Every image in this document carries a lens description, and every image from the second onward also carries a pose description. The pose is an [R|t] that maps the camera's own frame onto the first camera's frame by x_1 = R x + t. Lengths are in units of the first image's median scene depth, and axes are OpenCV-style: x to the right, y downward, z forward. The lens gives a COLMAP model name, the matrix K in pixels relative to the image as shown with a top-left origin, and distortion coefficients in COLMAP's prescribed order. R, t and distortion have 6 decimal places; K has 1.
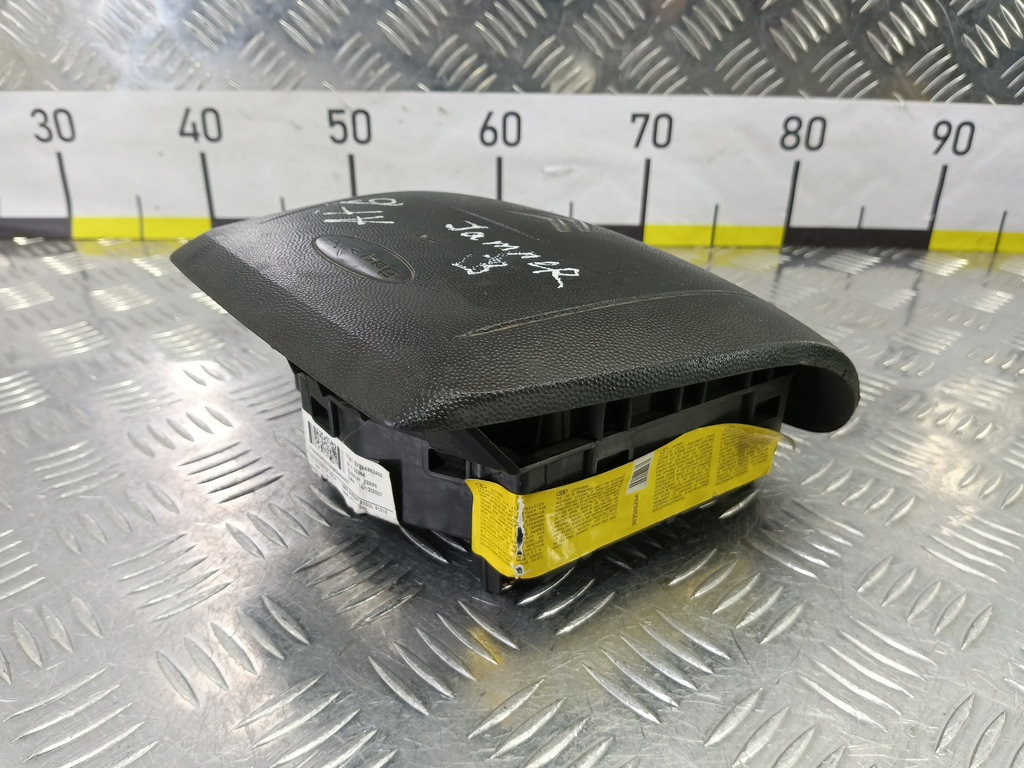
lens RADIAL K [[864.4, 0, 506.8], [0, 864.4, 399.4], [0, 0, 1]] dist [0.066880, -0.181594]
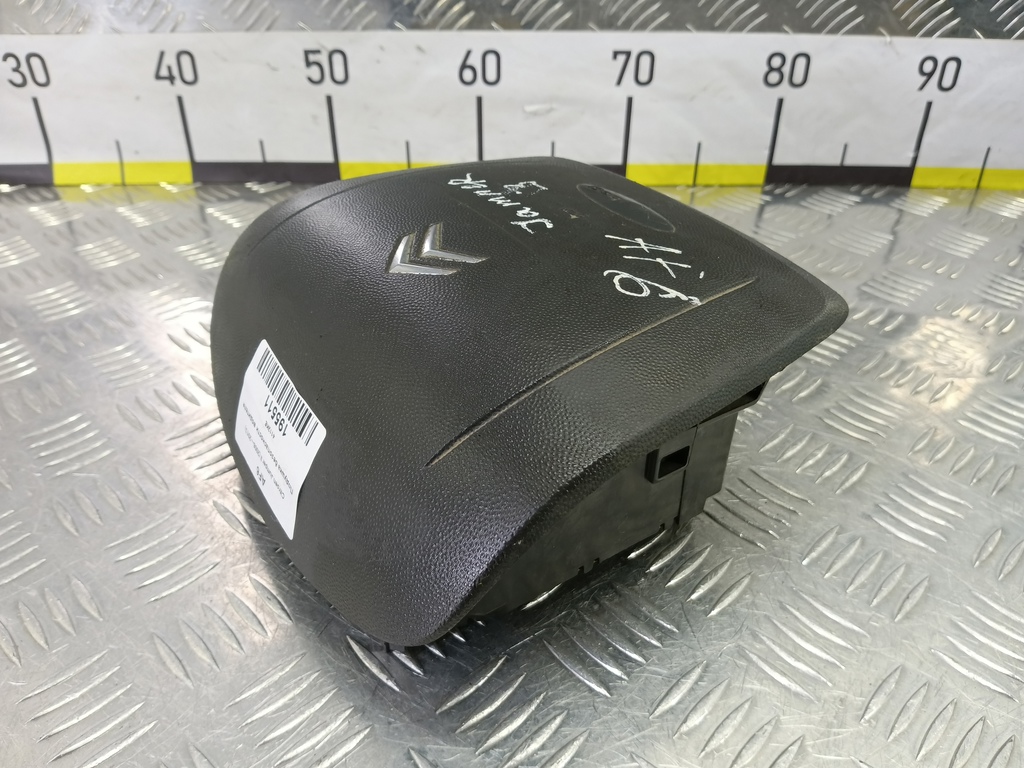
lens RADIAL K [[864.4, 0, 506.8], [0, 864.4, 399.4], [0, 0, 1]] dist [0.066880, -0.181594]
pose [[0.999931, -0.011772, -0.000483, 0.020481], [0.011749, 0.993305, 0.114926, -0.054367], [-0.000873, -0.114923, 0.993374, -0.022070]]
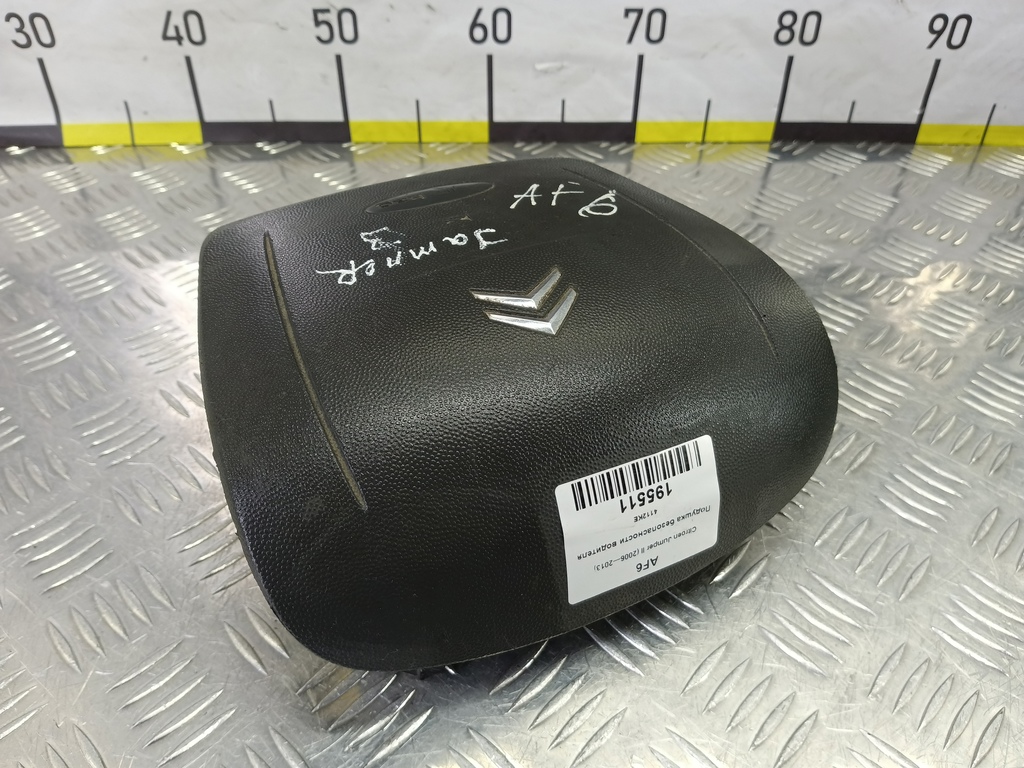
lens RADIAL K [[864.4, 0, 506.8], [0, 864.4, 399.4], [0, 0, 1]] dist [0.066880, -0.181594]
pose [[0.999692, -0.022006, 0.011457, -0.010020], [0.019103, 0.977410, 0.210486, -0.112888], [-0.015830, -0.210202, 0.977530, -0.047505]]
